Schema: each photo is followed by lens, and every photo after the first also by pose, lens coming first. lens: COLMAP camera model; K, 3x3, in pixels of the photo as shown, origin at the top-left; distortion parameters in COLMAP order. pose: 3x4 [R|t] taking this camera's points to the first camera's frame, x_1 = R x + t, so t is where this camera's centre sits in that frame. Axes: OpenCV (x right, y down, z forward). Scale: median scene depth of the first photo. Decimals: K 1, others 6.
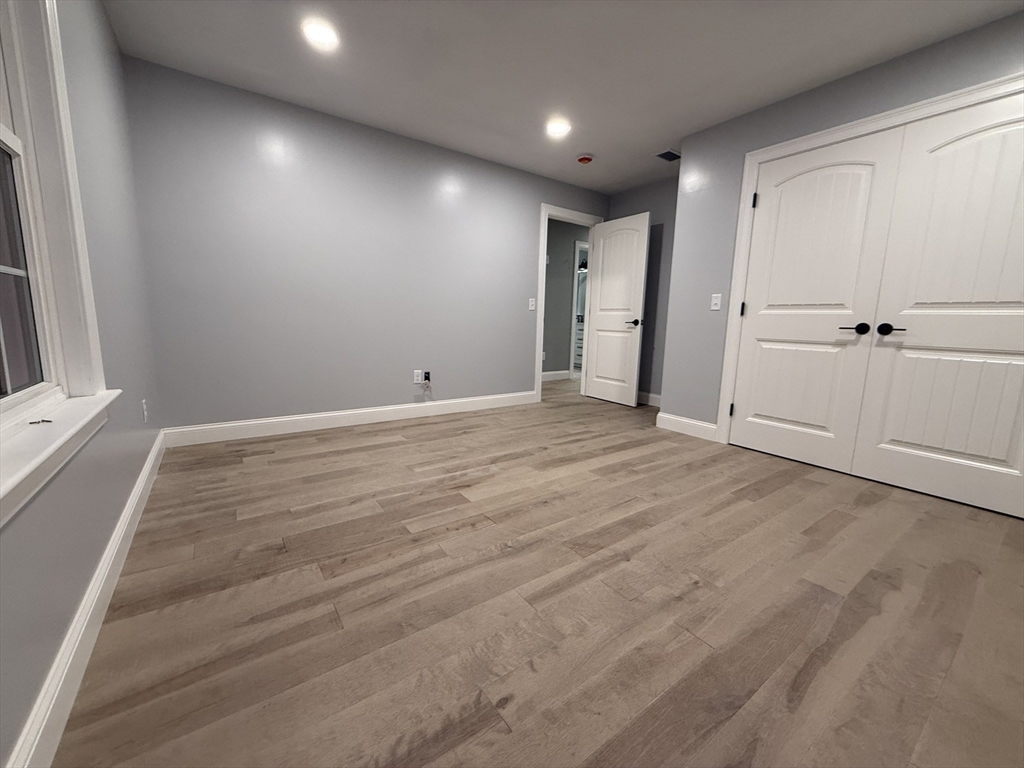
lens RADIAL K [[407.6, 0, 511.8], [0, 407.6, 382.7], [0, 0, 1]] dist [-0.001332, 0.000169]
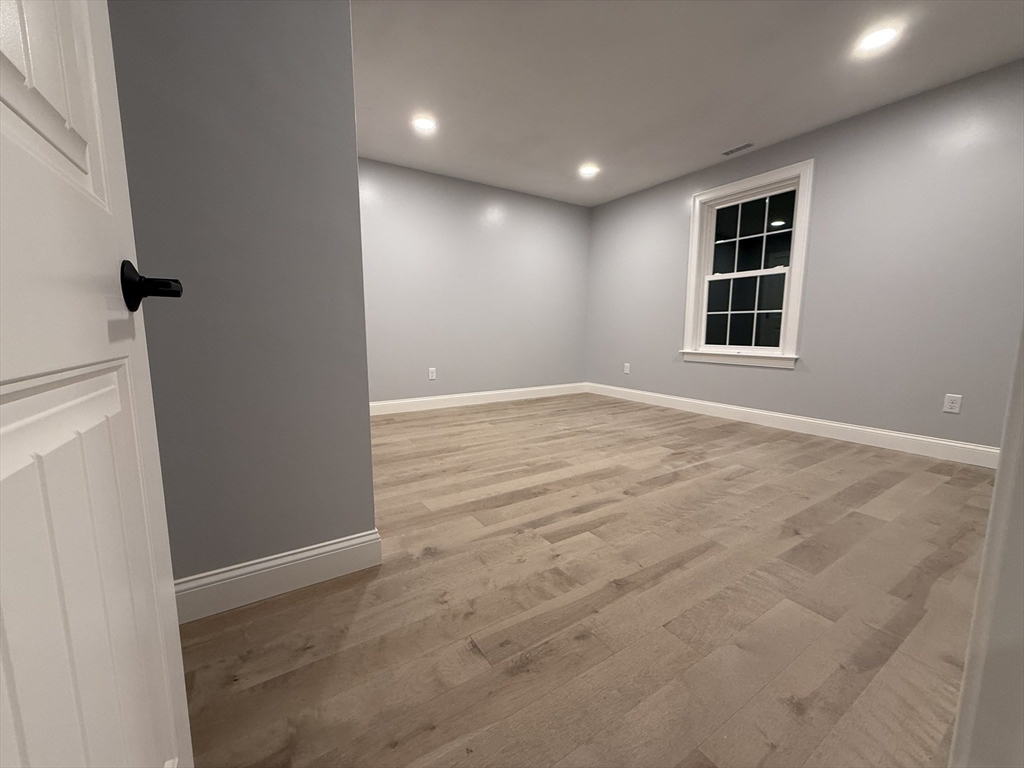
lens RADIAL K [[407.6, 0, 508.5], [0, 407.6, 380.6], [0, 0, 1]] dist [-0.001332, 0.000169]
pose [[-0.998043, -0.033831, 0.052596, 0.295015], [-0.017734, 0.959621, 0.280737, -0.262631], [-0.059970, 0.279255, -0.958342, 1.870870]]
